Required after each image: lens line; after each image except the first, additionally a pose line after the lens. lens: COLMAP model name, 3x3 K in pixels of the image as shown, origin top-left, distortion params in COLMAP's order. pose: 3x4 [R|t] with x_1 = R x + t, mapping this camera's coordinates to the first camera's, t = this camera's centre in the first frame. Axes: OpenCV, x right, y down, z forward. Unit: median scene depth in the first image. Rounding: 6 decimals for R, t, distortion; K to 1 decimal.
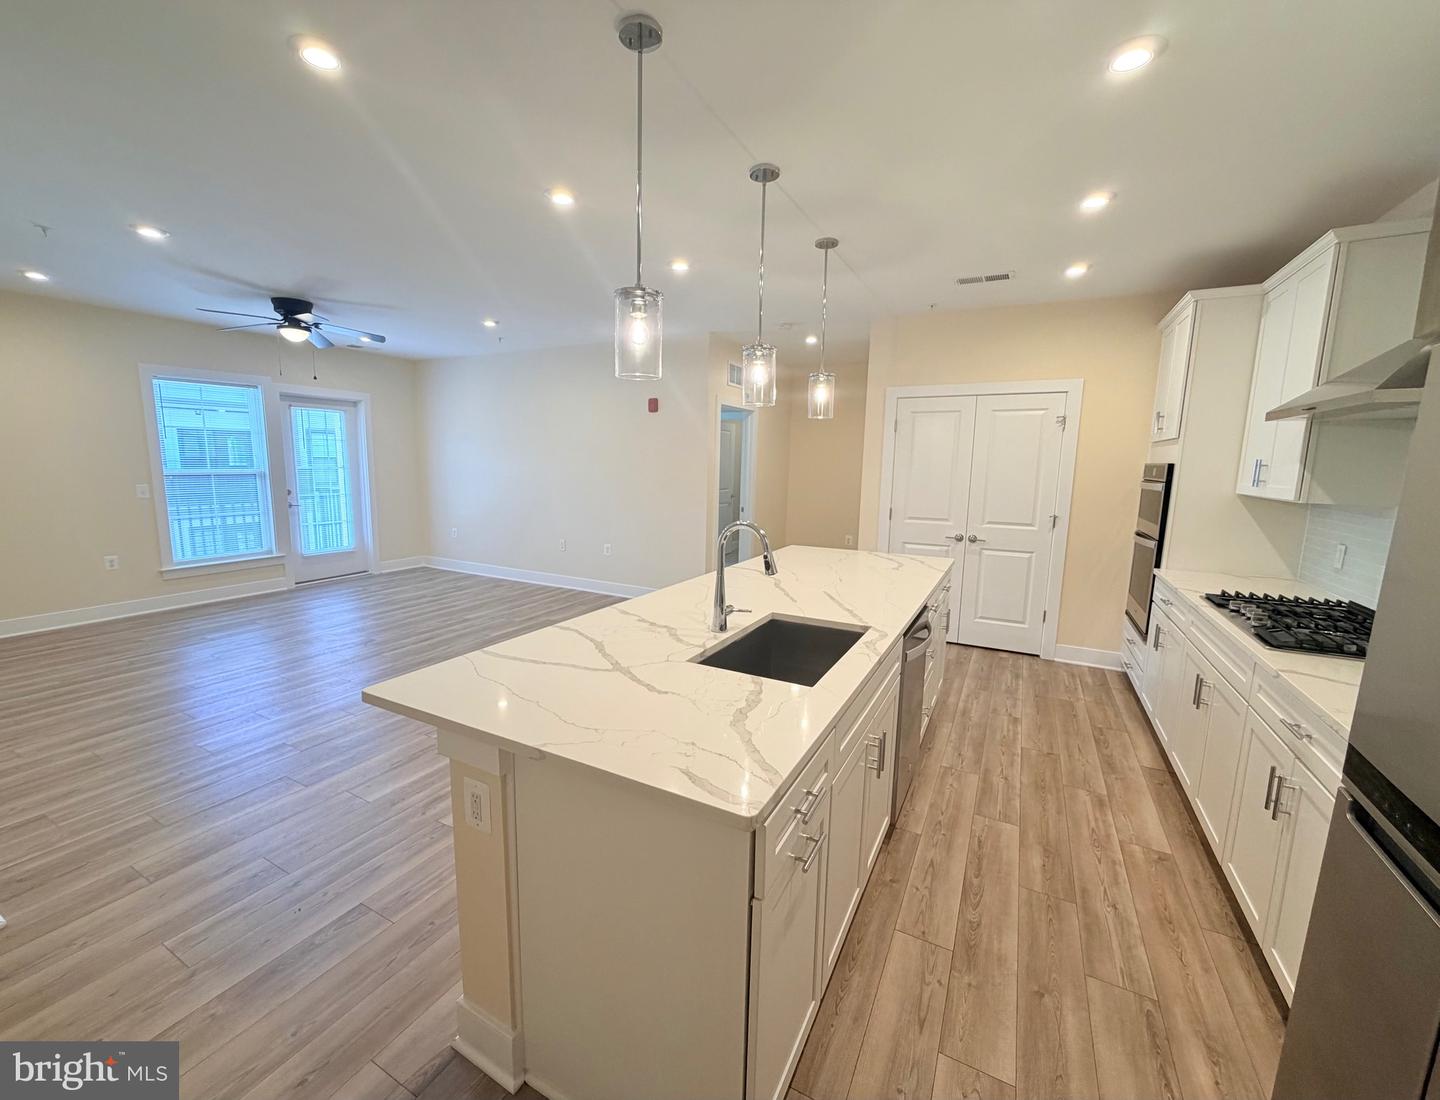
lens RADIAL K [[589.1, 0, 692.8], [0, 589.1, 546.0], [0, 0, 1]] dist [-0.013322, -0.000195]
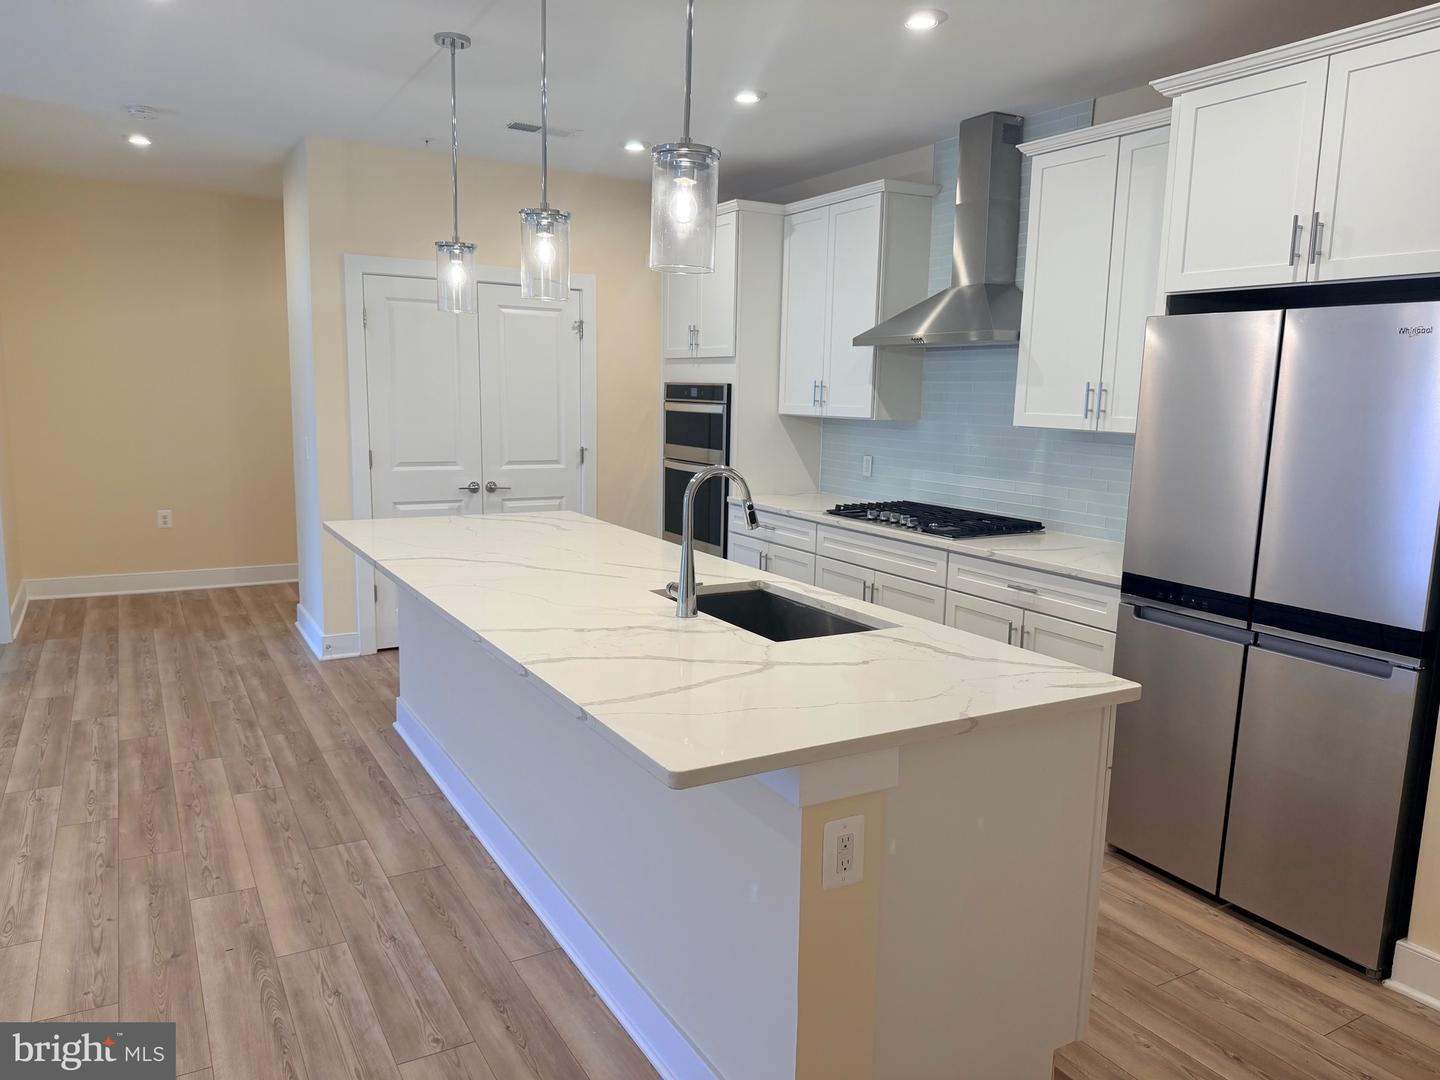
lens RADIAL K [[1024.8, 0, 717.0], [0, 1024.8, 542.6], [0, 0, 1]] dist [0.020559, -0.016992]
pose [[0.510772, -0.130008, 0.849829, -0.670671], [0.108223, 0.990360, 0.086462, -0.035683], [-0.852877, 0.047809, 0.519918, 0.193797]]
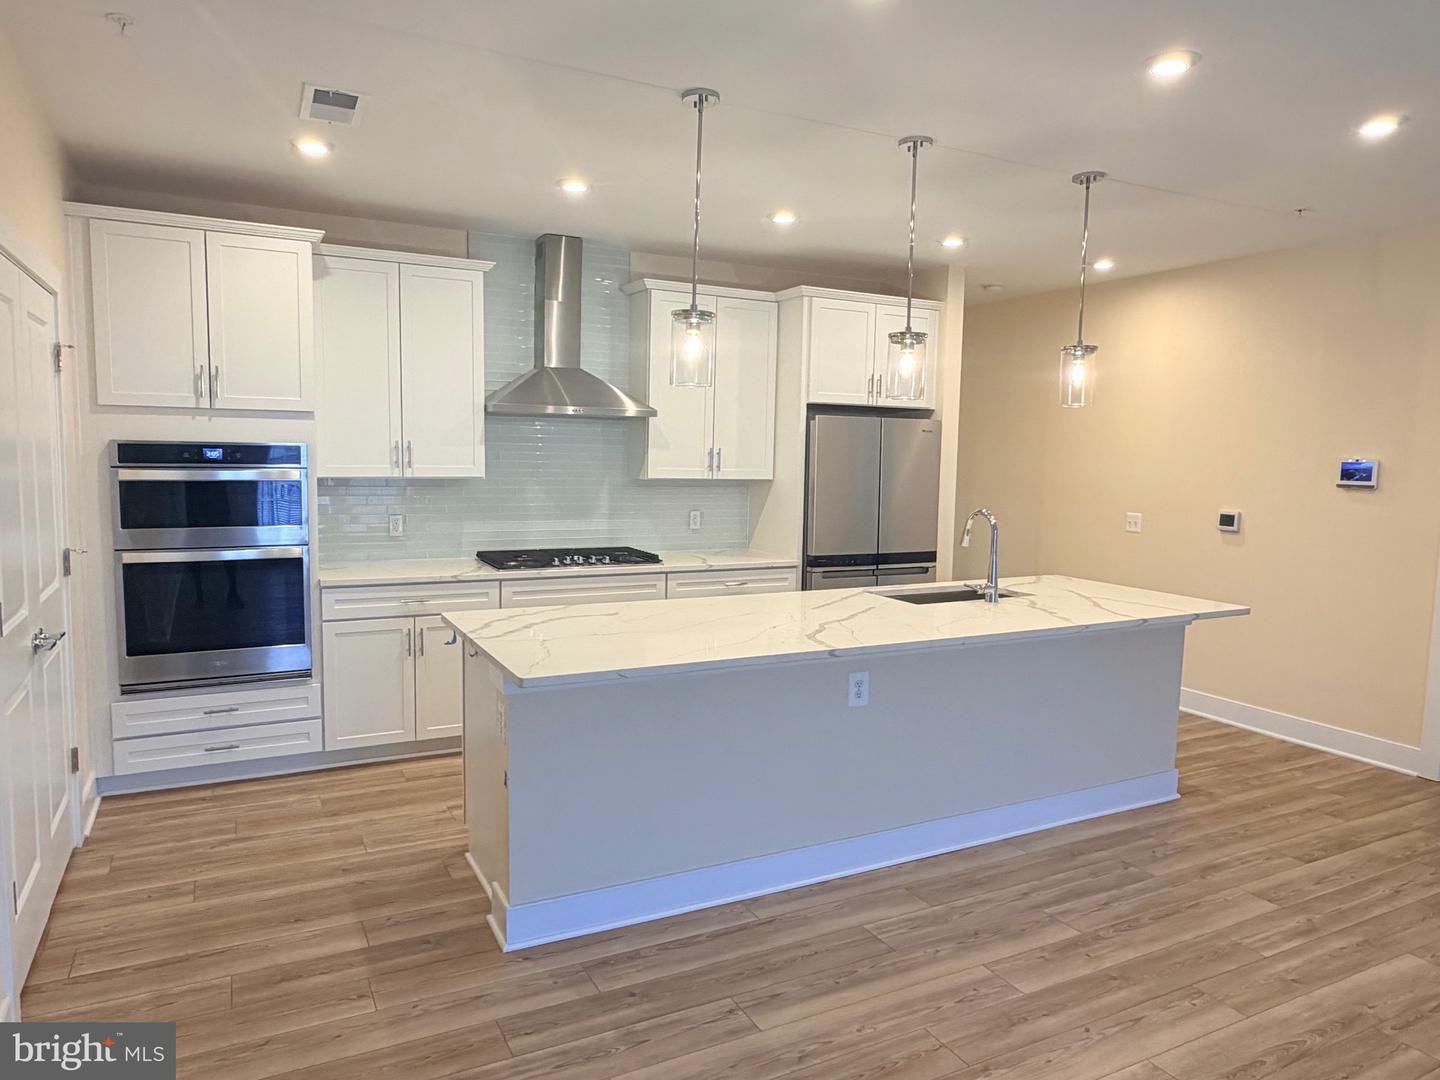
lens RADIAL K [[940.6, 0, 721.9], [0, 940.6, 543.6], [0, 0, 1]] dist [0.011650, 0.003829]
pose [[-0.837734, -0.085269, 0.539380, -0.350565], [0.046002, 0.973203, 0.225298, -0.292608], [-0.544137, 0.213553, -0.811363, 1.899204]]
